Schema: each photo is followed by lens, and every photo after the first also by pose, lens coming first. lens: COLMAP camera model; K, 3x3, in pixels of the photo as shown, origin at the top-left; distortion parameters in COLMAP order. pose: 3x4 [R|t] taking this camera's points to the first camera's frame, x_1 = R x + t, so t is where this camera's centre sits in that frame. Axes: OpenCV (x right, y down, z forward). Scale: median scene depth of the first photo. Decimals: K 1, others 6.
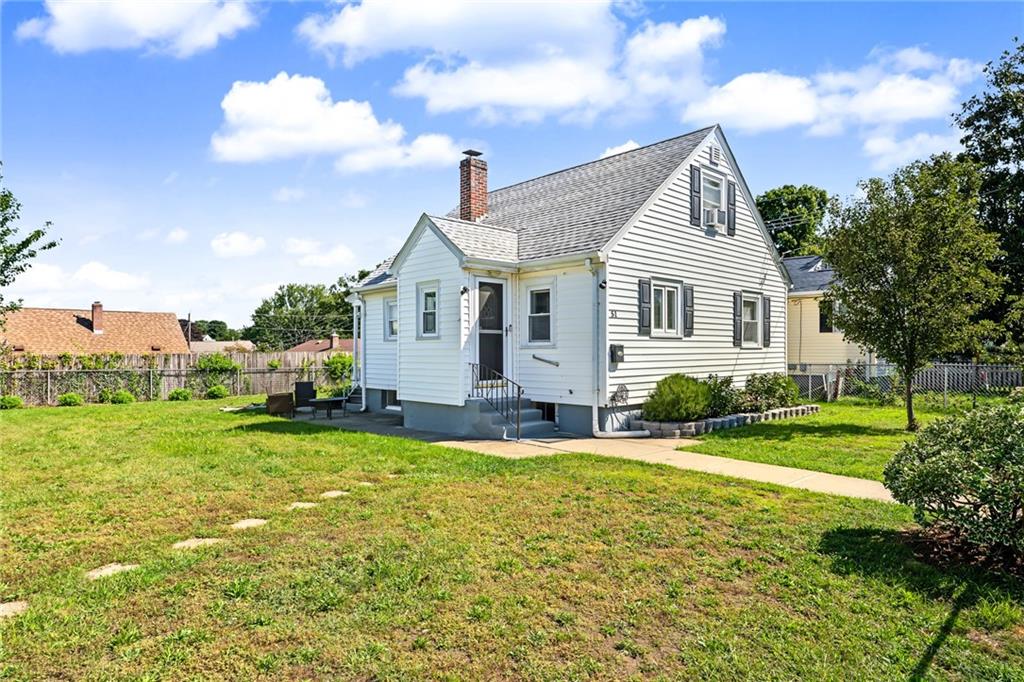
lens RADIAL K [[599.6, 0, 510.8], [0, 599.6, 351.2], [0, 0, 1]] dist [0.005072, 0.001574]
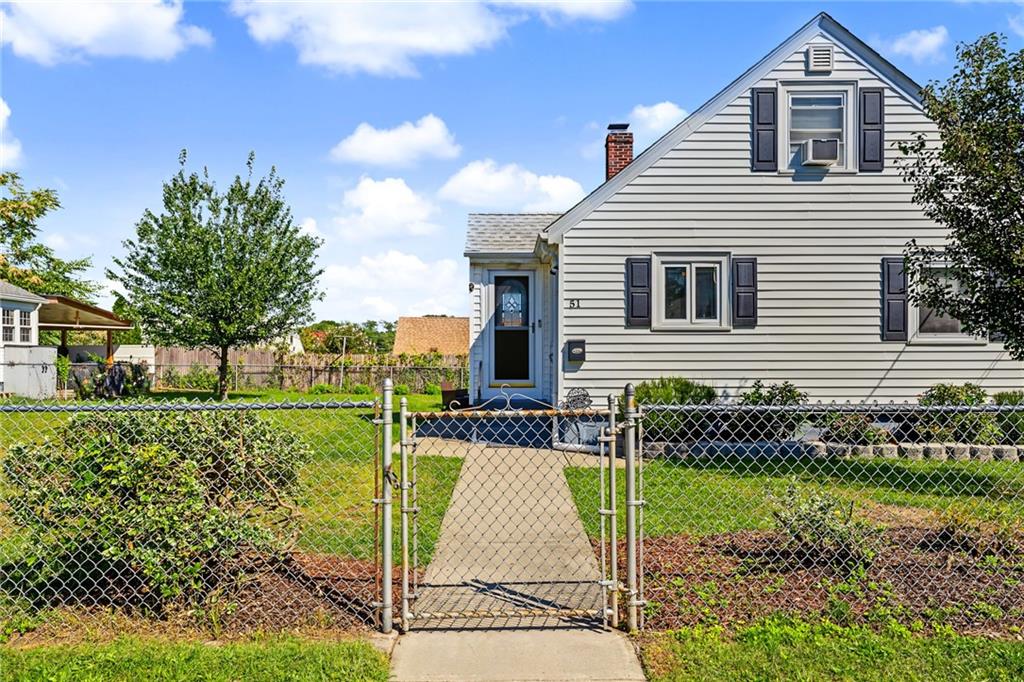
lens RADIAL K [[670.0, 0, 508.5], [0, 670.0, 343.1], [0, 0, 1]] dist [0.019935, 0.002136]
pose [[0.727085, -0.009856, -0.686477, 0.670808], [-0.000848, 0.999883, -0.015254, 0.006623], [0.686547, 0.011674, 0.726991, 0.228697]]
